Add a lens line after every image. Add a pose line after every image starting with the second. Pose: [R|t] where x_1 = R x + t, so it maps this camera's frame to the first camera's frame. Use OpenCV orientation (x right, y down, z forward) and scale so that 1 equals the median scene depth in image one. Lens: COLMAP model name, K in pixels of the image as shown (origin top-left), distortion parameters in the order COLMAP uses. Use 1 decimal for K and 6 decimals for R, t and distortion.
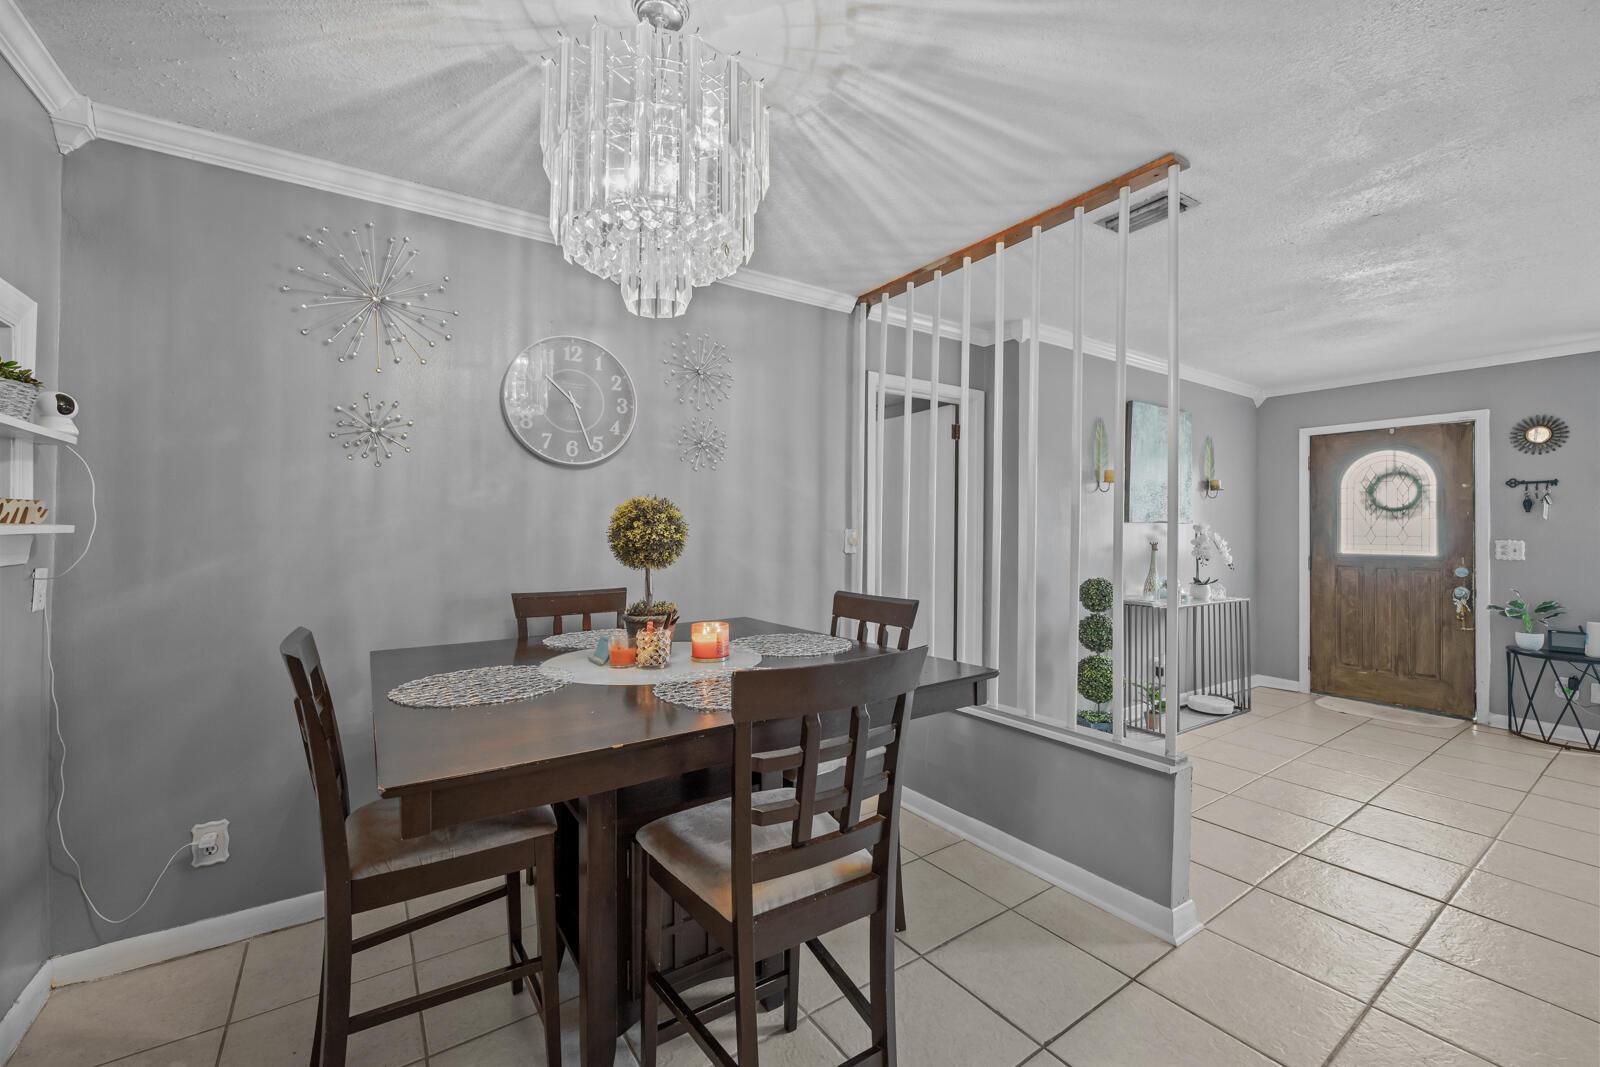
lens RADIAL K [[642.4, 0, 801.3], [0, 642.4, 522.9], [0, 0, 1]] dist [-0.002940, 0.000145]
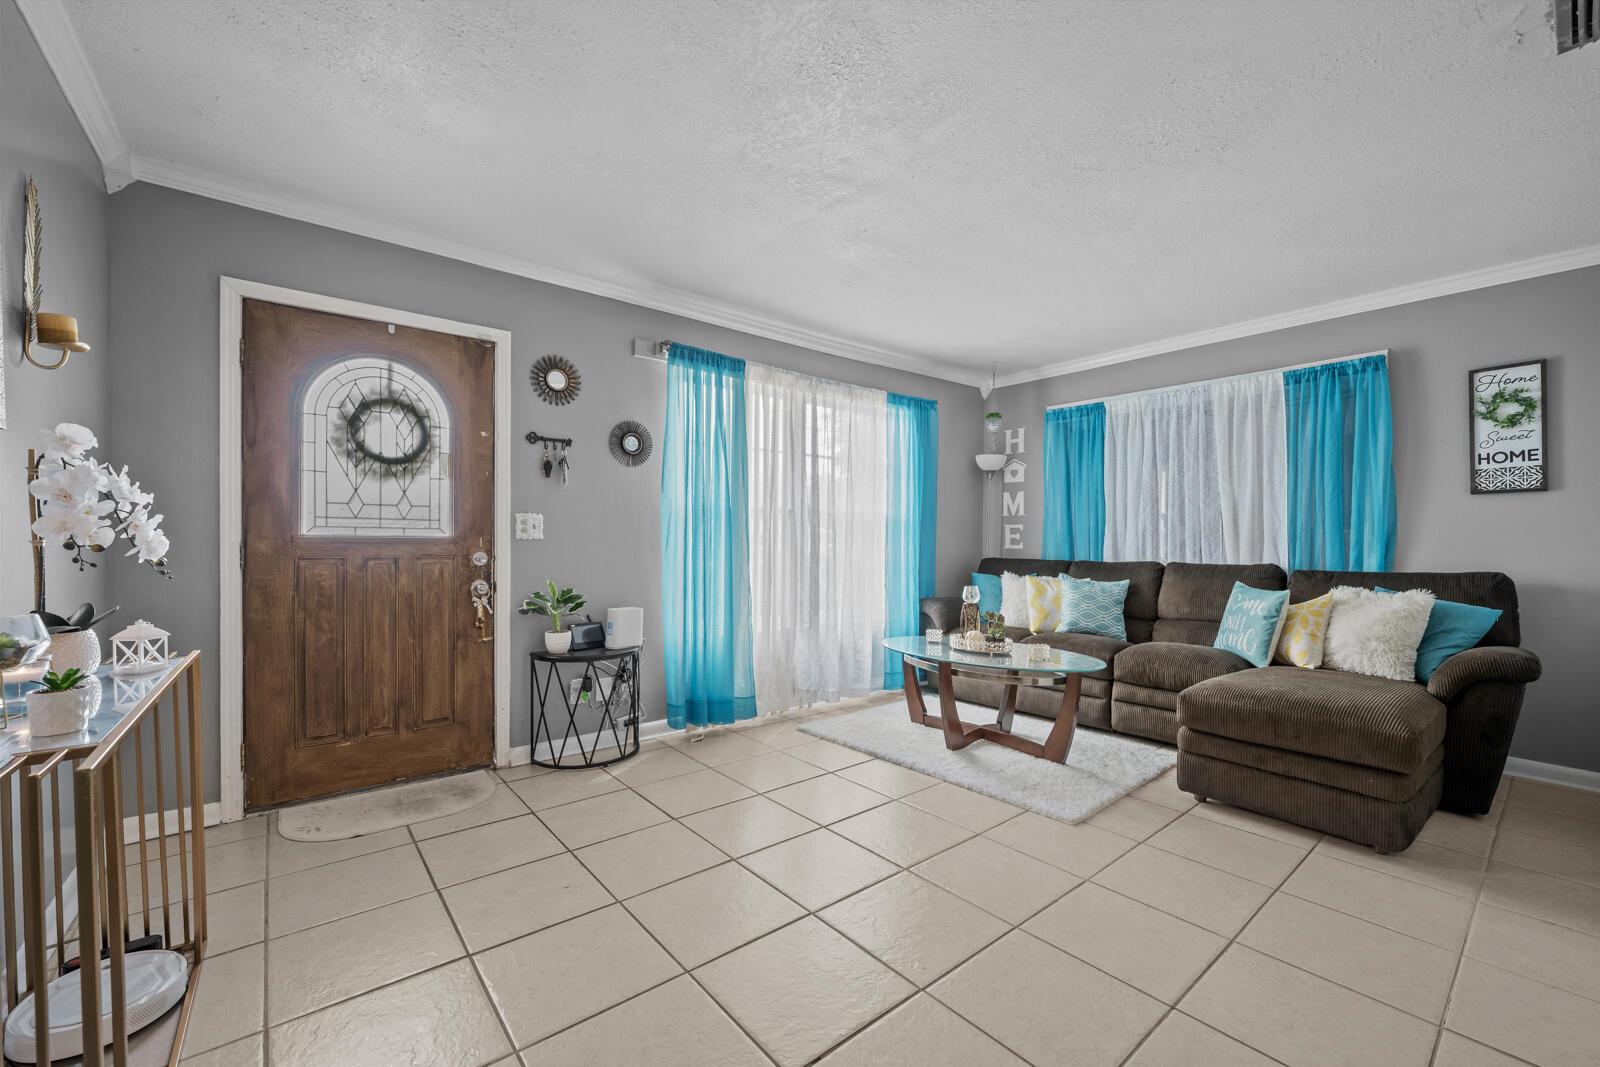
lens RADIAL K [[642.4, 0, 789.1], [0, 642.4, 549.3], [0, 0, 1]] dist [-0.002940, 0.000145]
pose [[-0.066568, -0.021009, 0.997561, 0.310672], [-0.017387, 0.999651, 0.019893, 0.046311], [-0.997630, -0.016020, -0.066910, 0.701114]]
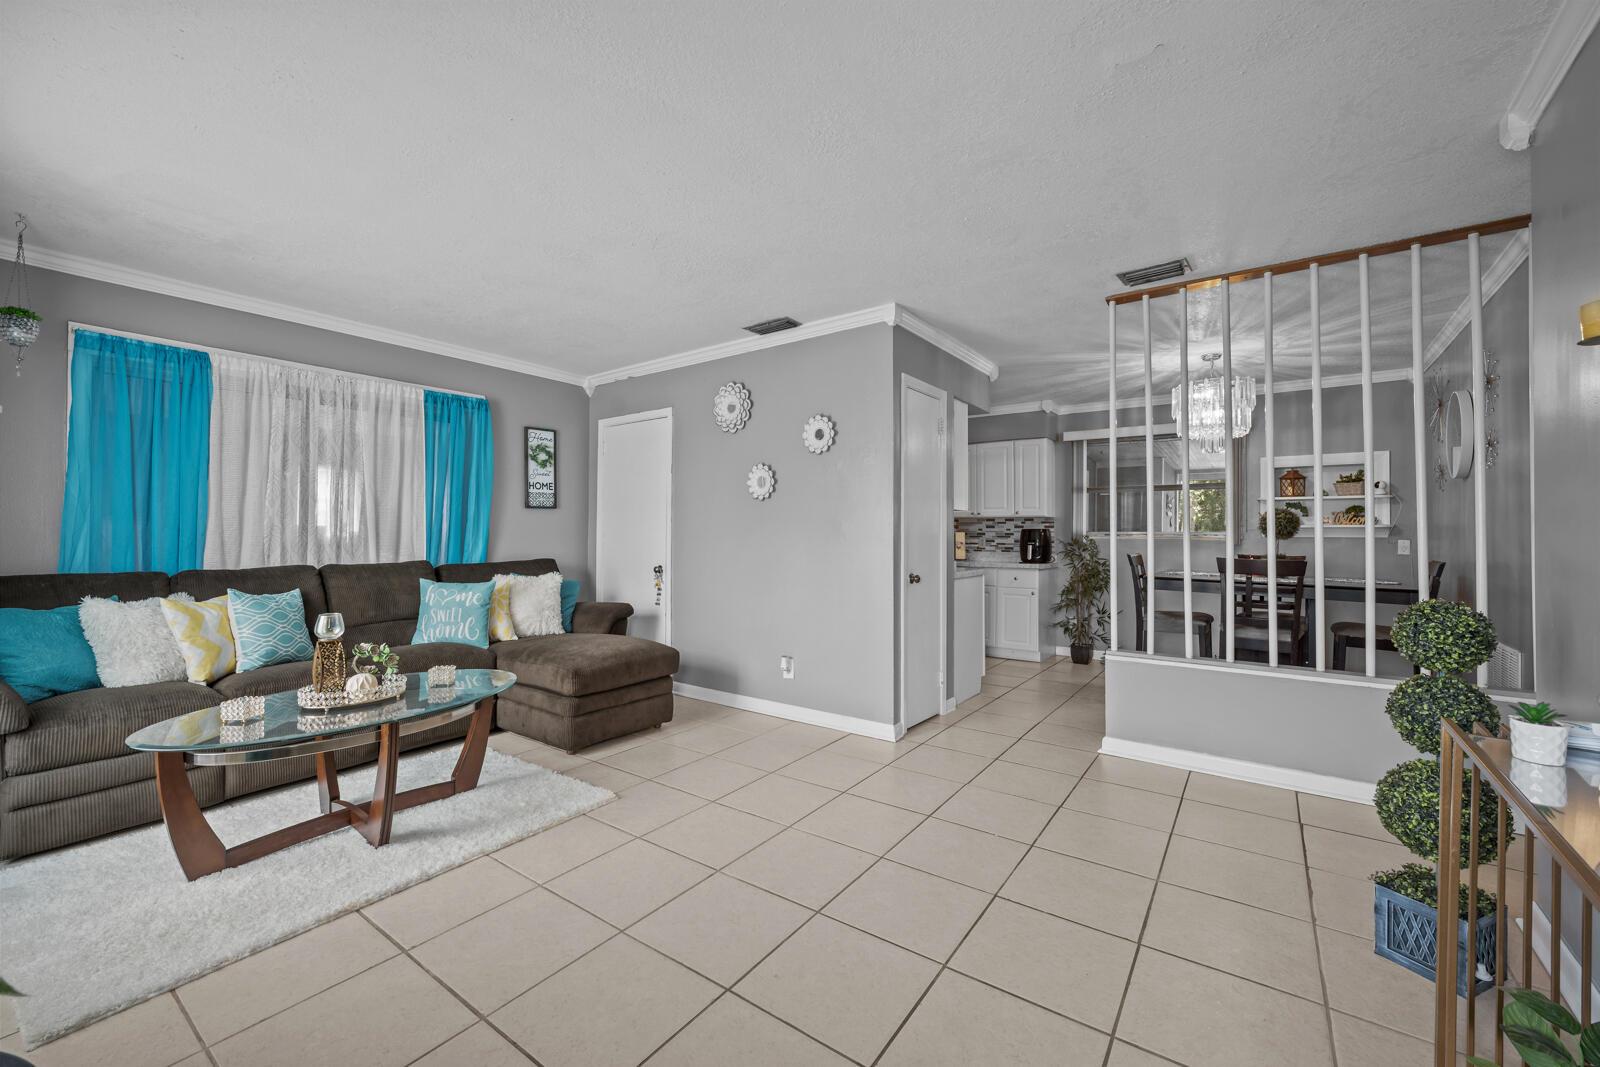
lens RADIAL K [[642.4, 0, 806.8], [0, 642.4, 523.6], [0, 0, 1]] dist [-0.002940, 0.000145]
pose [[-0.940485, -0.017910, -0.339363, 0.874493], [-0.009722, 0.999620, -0.025813, 0.036493], [0.339696, -0.020977, -0.940301, 1.067321]]
